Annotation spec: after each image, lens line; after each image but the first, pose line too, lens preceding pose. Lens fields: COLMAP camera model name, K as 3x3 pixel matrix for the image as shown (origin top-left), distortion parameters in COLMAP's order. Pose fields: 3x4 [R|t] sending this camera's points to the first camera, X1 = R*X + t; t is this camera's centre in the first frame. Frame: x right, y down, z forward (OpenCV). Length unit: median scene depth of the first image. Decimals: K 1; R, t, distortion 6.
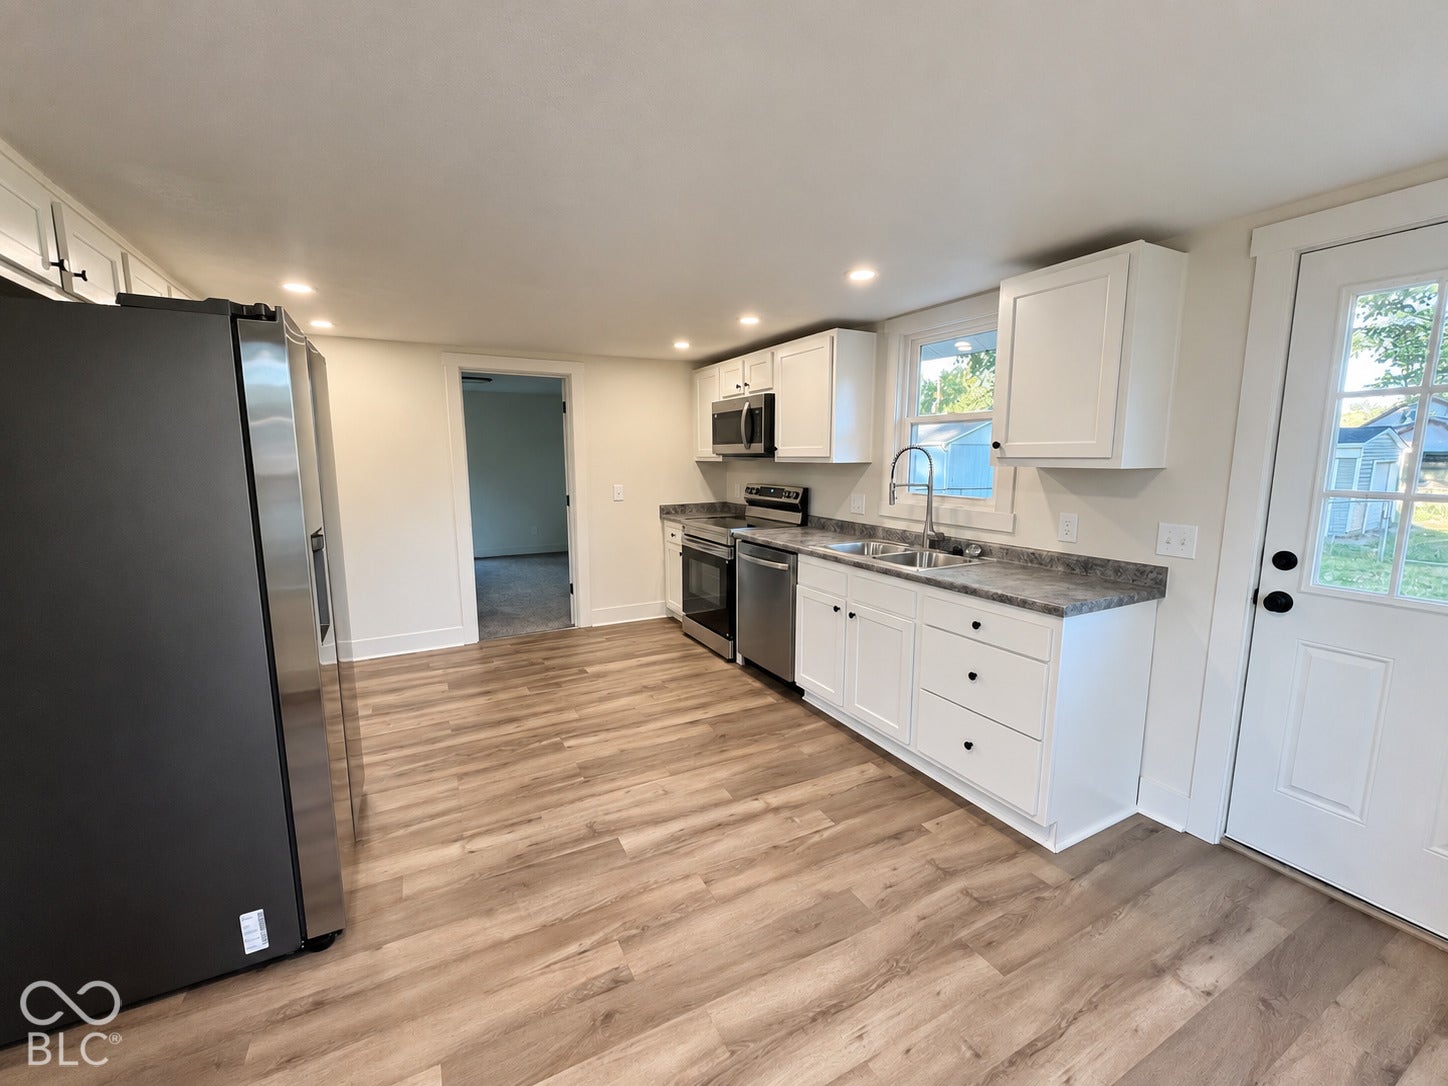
lens RADIAL K [[587.6, 0, 719.1], [0, 587.6, 540.2], [0, 0, 1]] dist [-0.000429, 0.000314]
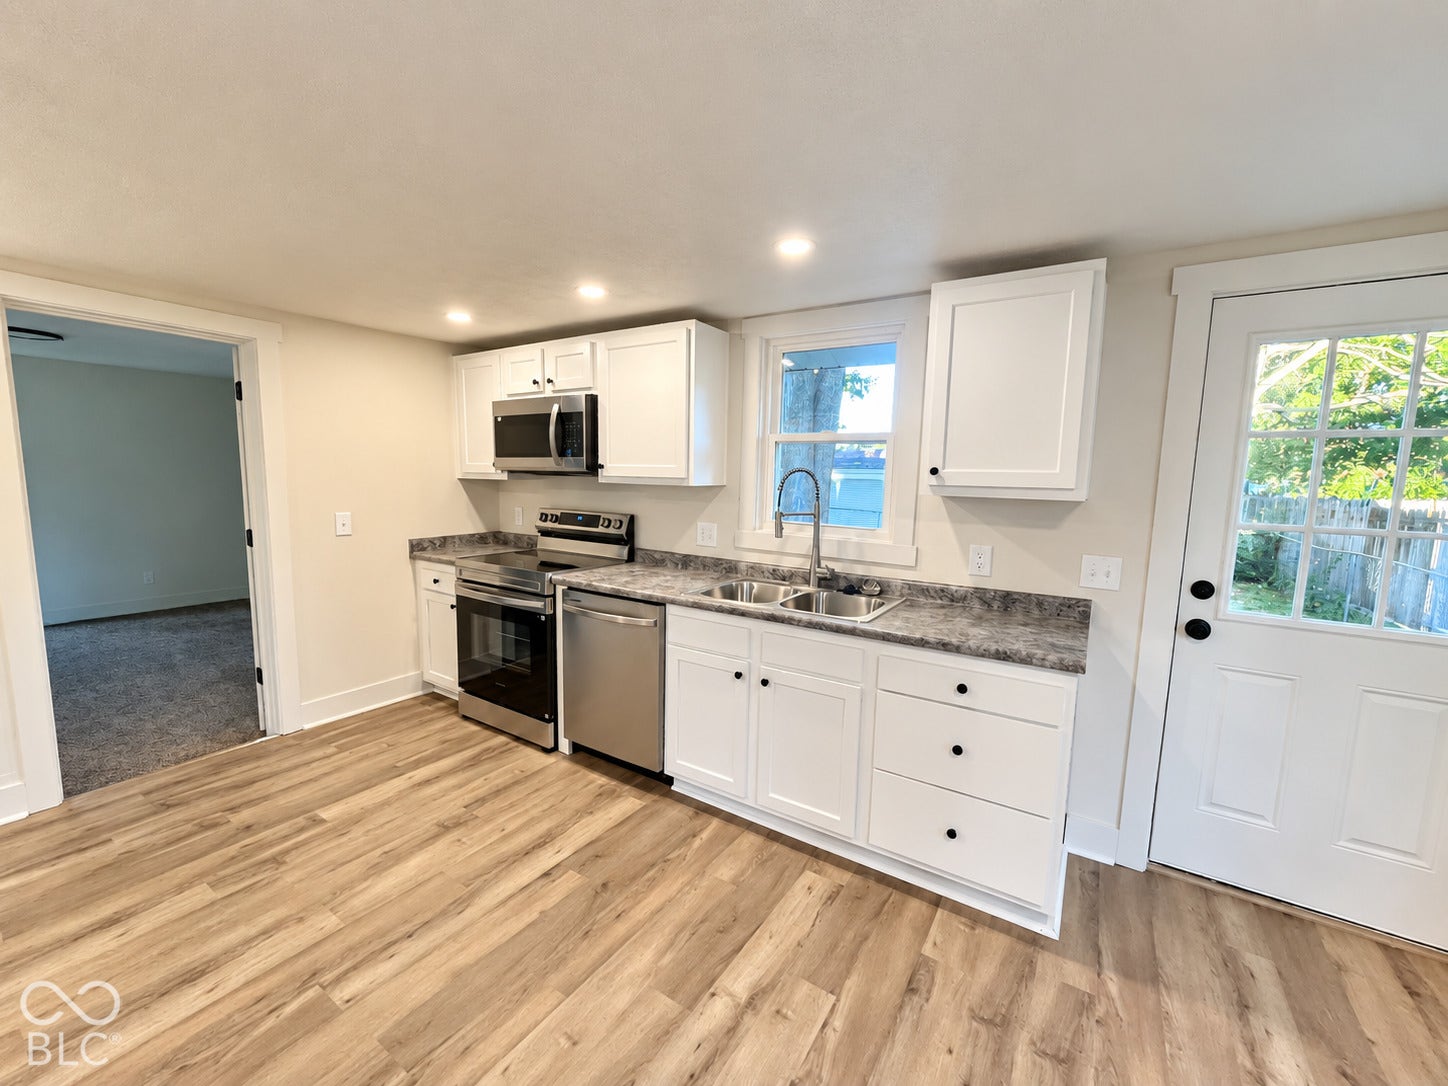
lens RADIAL K [[587.6, 0, 722.3], [0, 587.6, 542.9], [0, 0, 1]] dist [-0.000429, 0.000314]
pose [[0.875969, -0.036162, 0.481011, -0.199040], [0.046316, 0.998884, -0.009250, -0.054990], [-0.480140, 0.030382, 0.876666, 0.343673]]
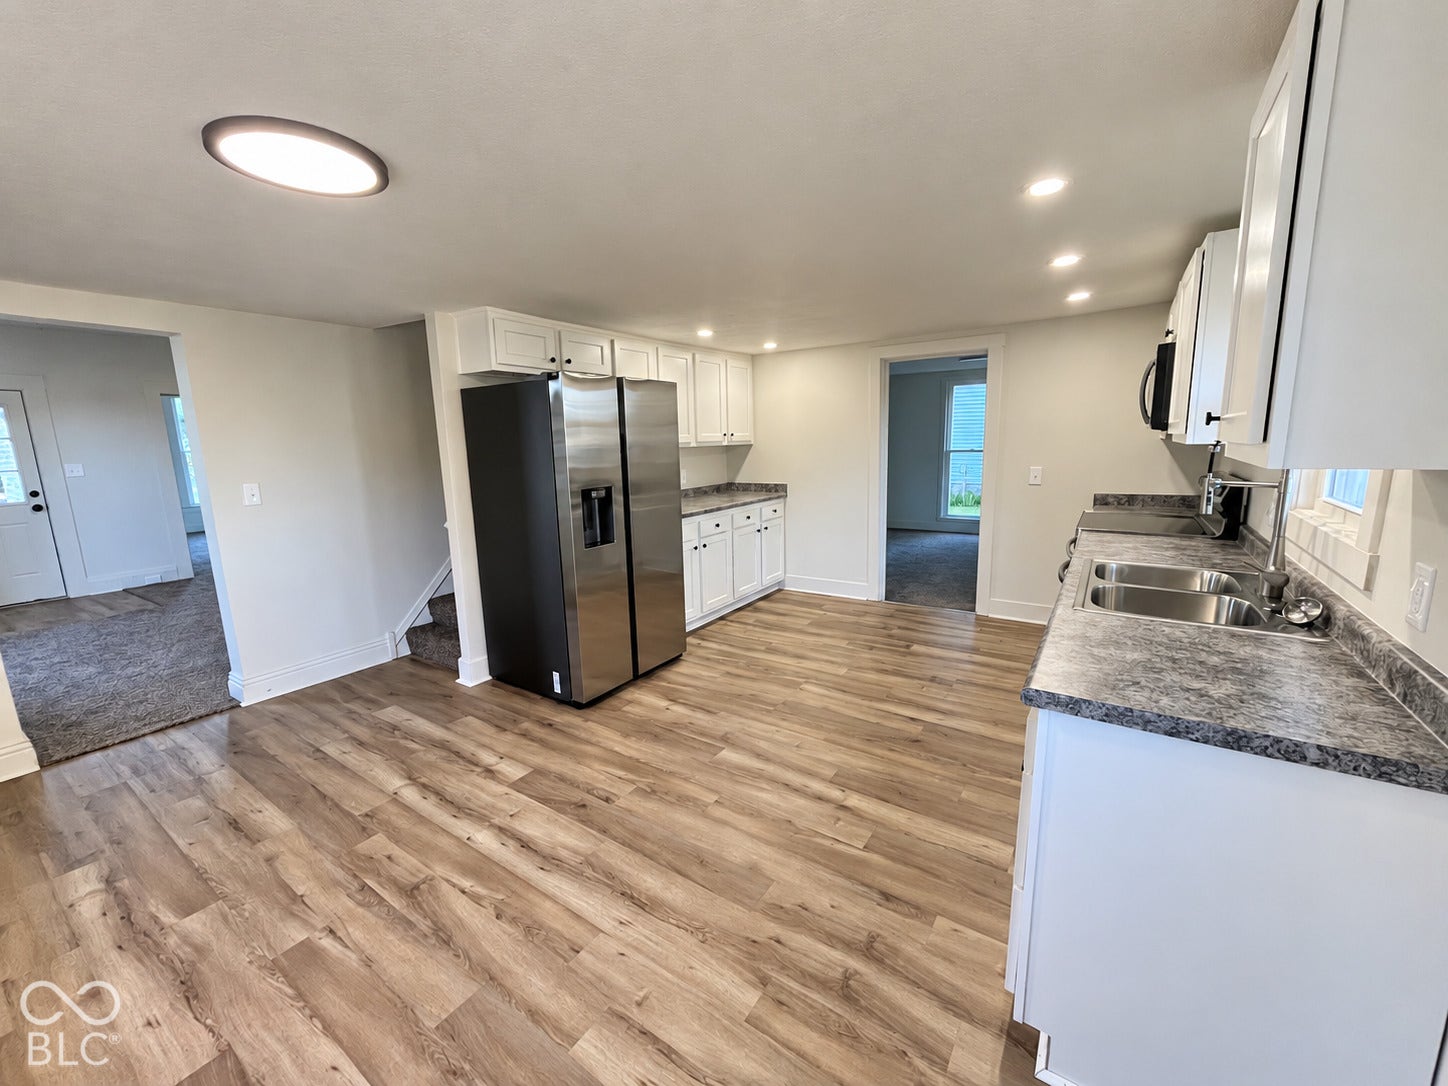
lens RADIAL K [[587.6, 0, 724.0], [0, 587.6, 539.2], [0, 0, 1]] dist [-0.000429, 0.000314]
pose [[0.472638, 0.140690, -0.869954, 0.667462], [-0.101931, 0.989276, 0.104609, -0.053517], [0.875342, 0.039233, 0.481910, 0.287602]]
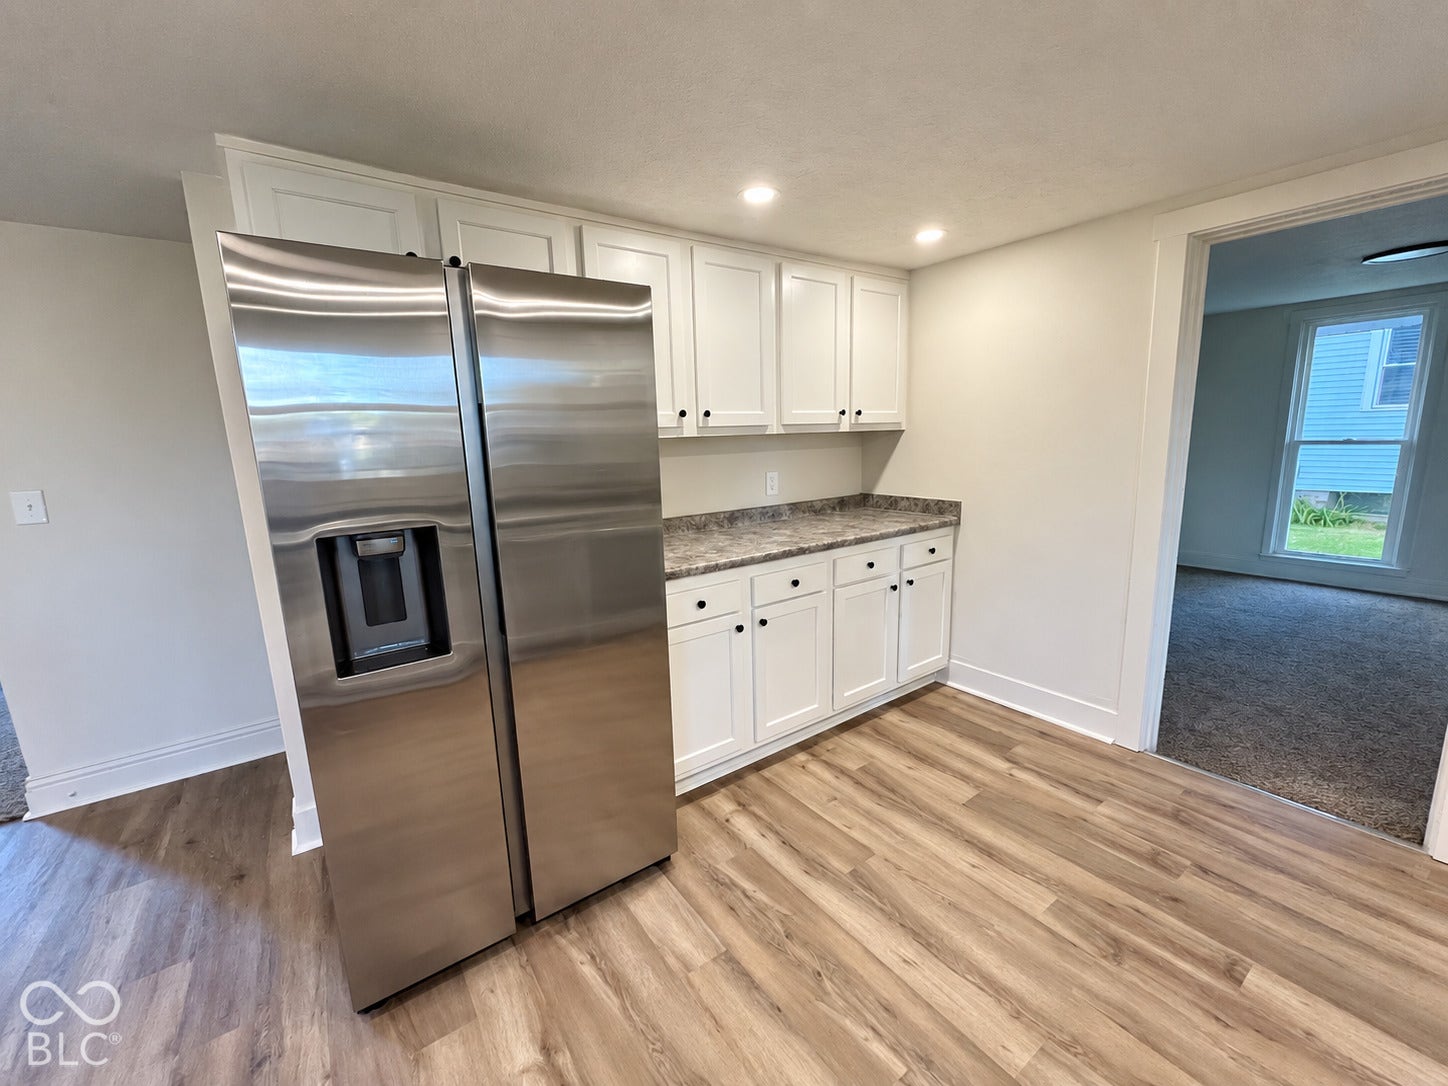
lens RADIAL K [[587.6, 0, 724.5], [0, 587.6, 535.8], [0, 0, 1]] dist [-0.000429, 0.000314]
pose [[0.129575, 0.173538, -0.976266, 0.070836], [-0.113310, 0.980708, 0.159288, -0.111136], [0.985074, 0.089981, 0.146739, 0.804724]]
